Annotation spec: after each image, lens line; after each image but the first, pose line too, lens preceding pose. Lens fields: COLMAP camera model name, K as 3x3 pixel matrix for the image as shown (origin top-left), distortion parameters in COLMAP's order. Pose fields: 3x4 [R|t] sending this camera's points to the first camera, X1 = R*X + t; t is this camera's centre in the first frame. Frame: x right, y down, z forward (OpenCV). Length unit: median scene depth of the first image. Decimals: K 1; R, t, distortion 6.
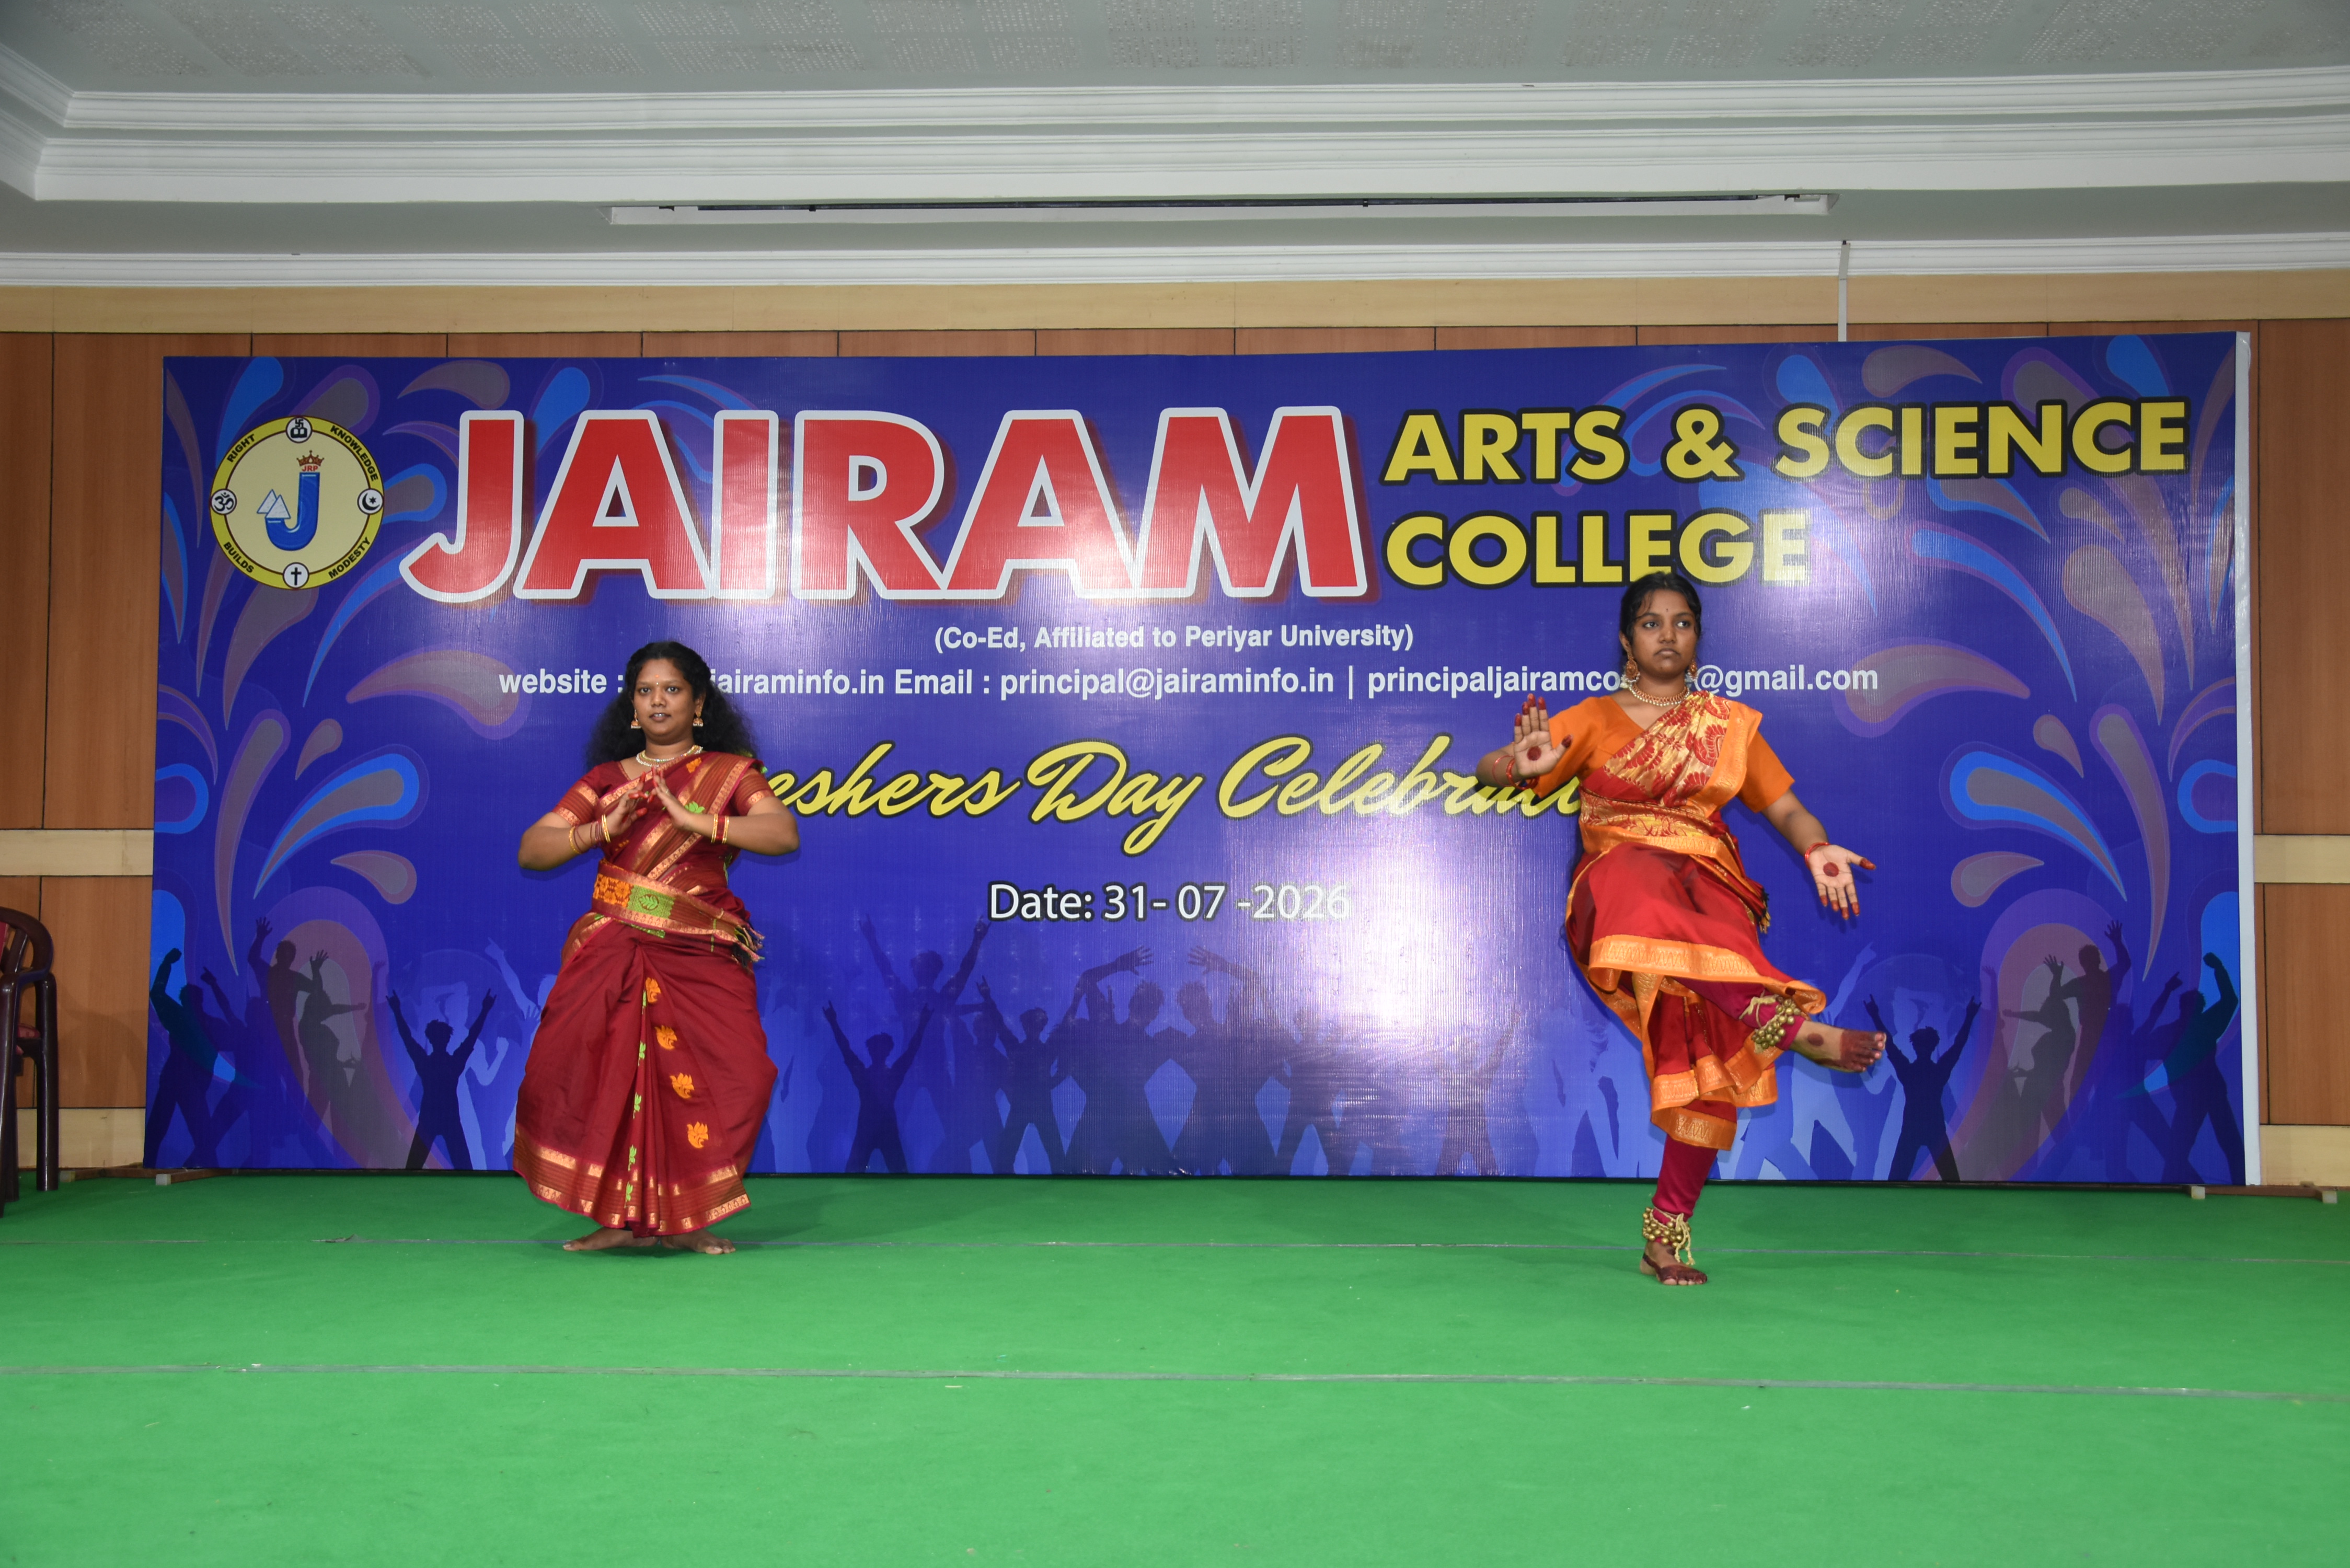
lens RADIAL K [[2552.8, 0, 1192.5], [0, 2552.8, 821.0], [0, 0, 1]] dist [-0.023304, 0.273528]
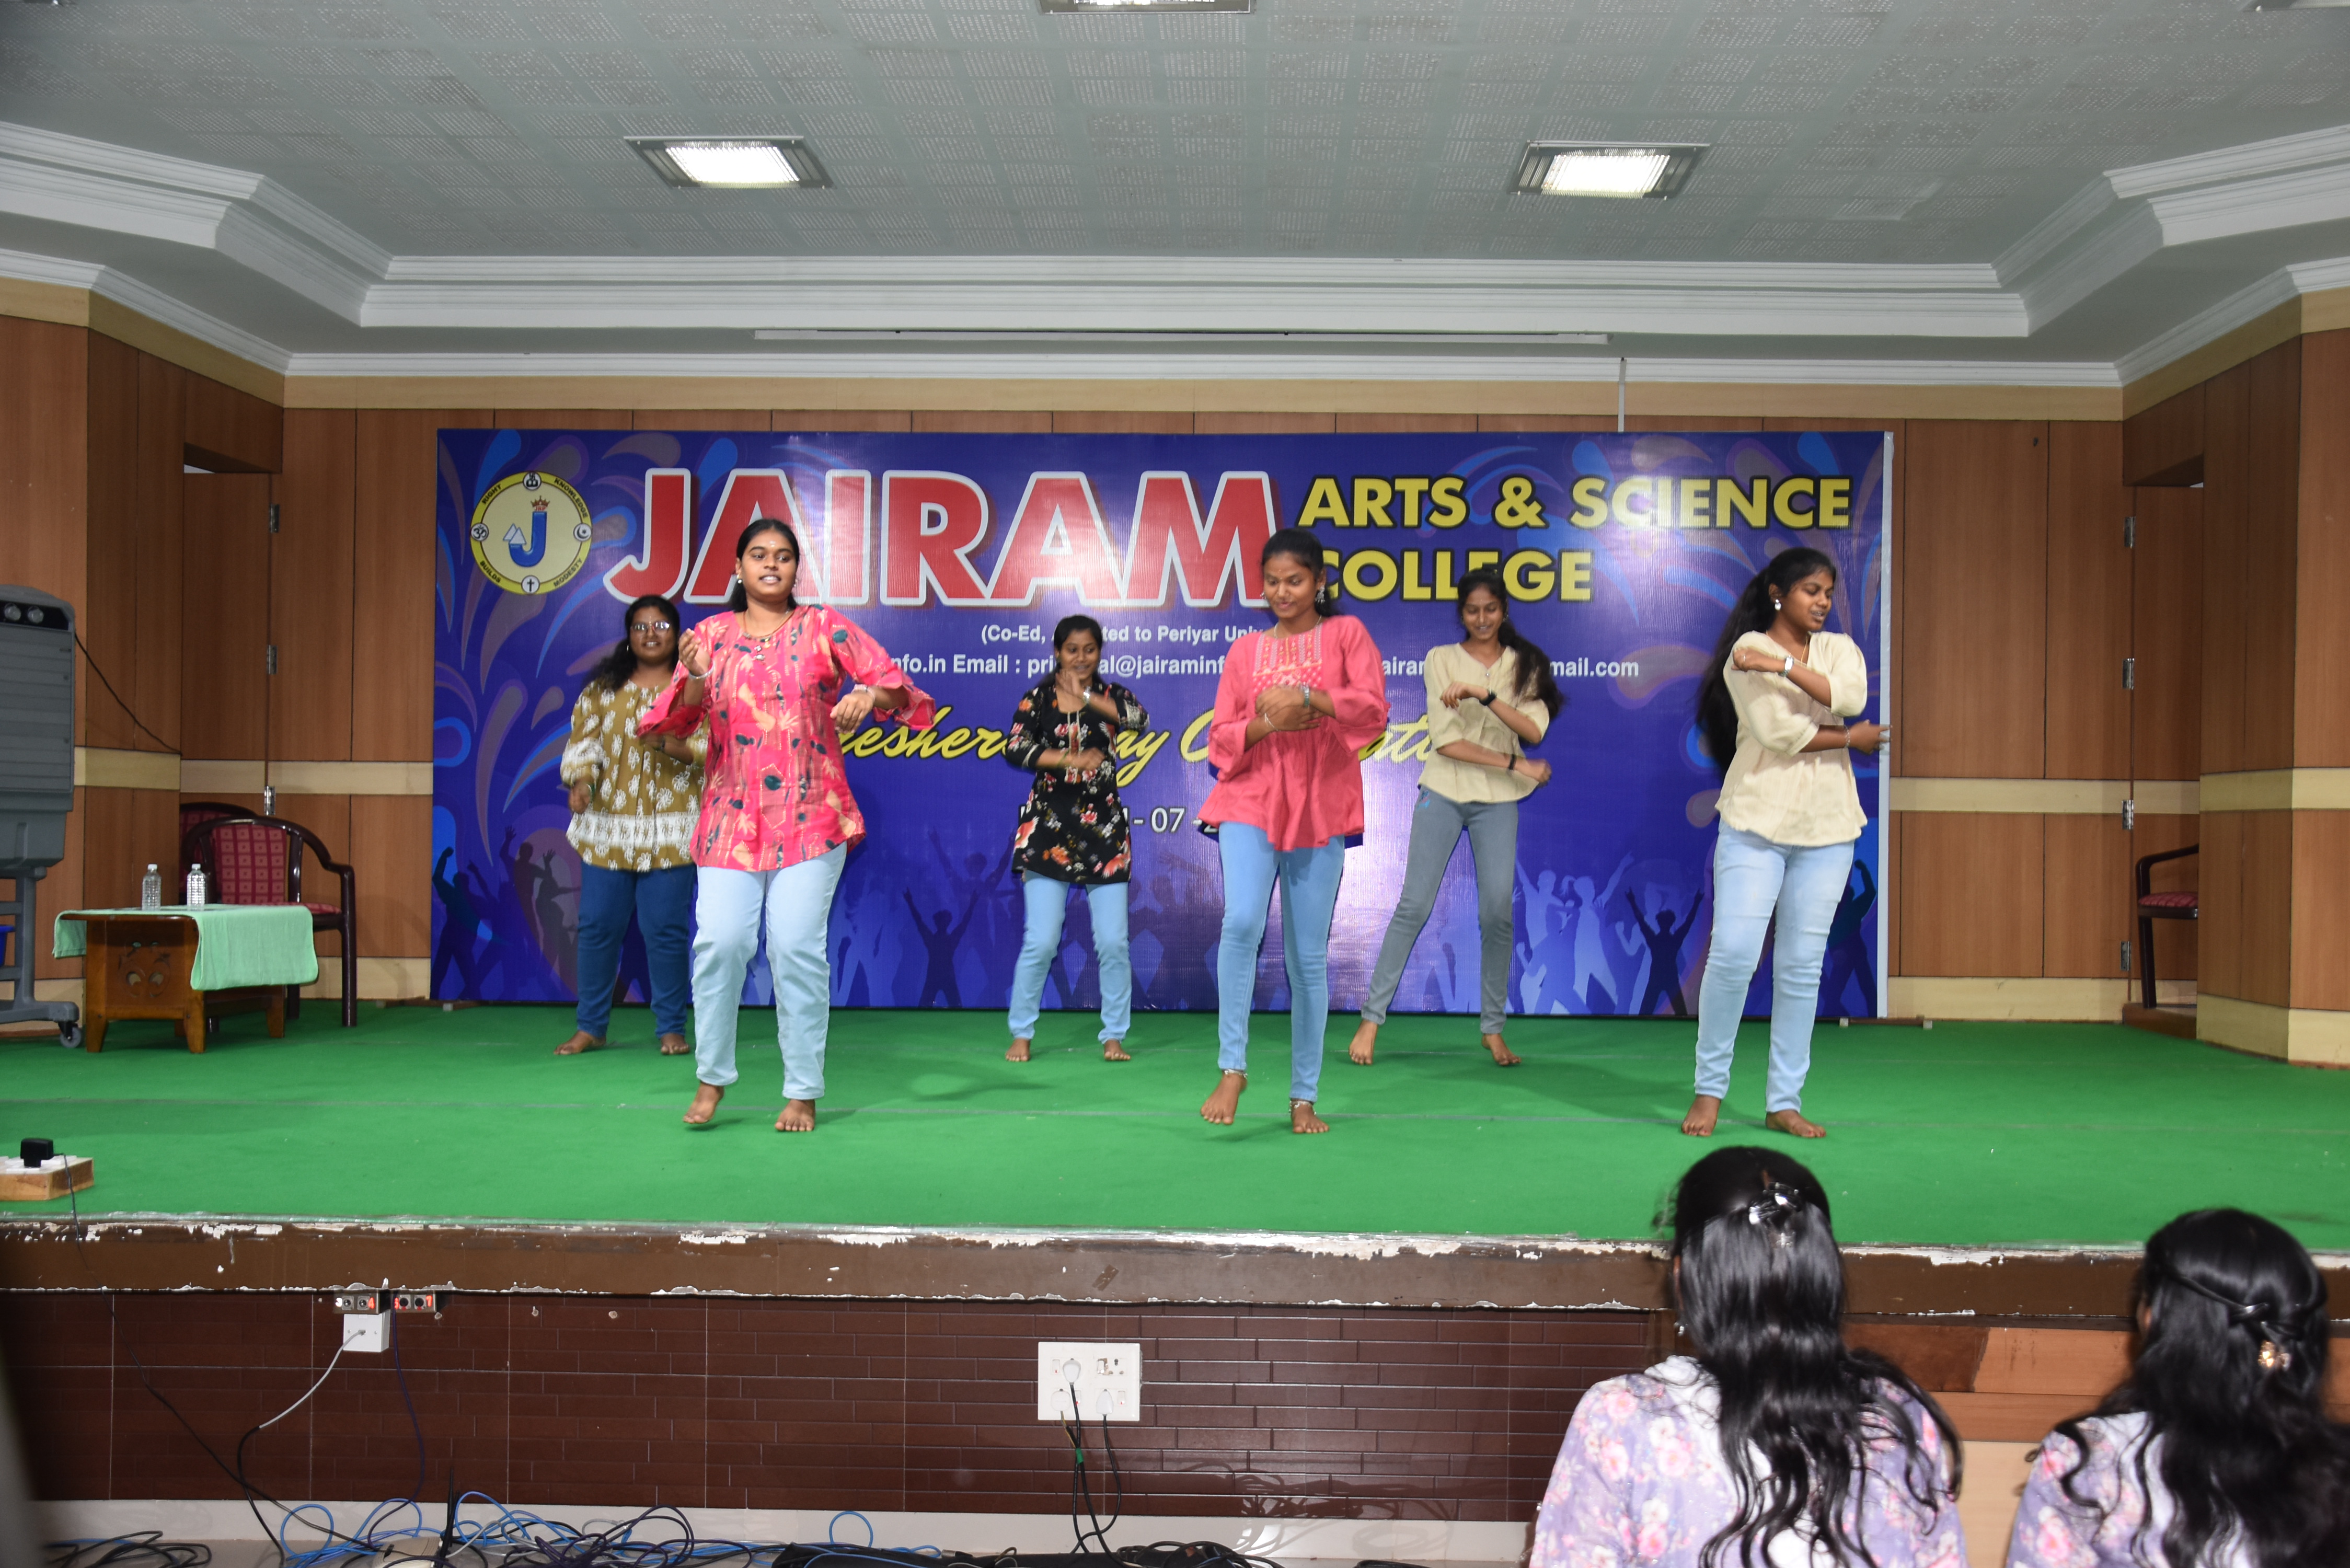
lens RADIAL K [[2493.4, 0, 1185.5], [0, 2493.4, 817.0], [0, 0, 1]] dist [-0.039065, -0.008230]
pose [[0.999907, 0.006616, 0.011902, -0.003217], [-0.007095, 0.999148, 0.040665, -0.026718], [-0.011623, -0.040746, 0.999102, -0.394807]]
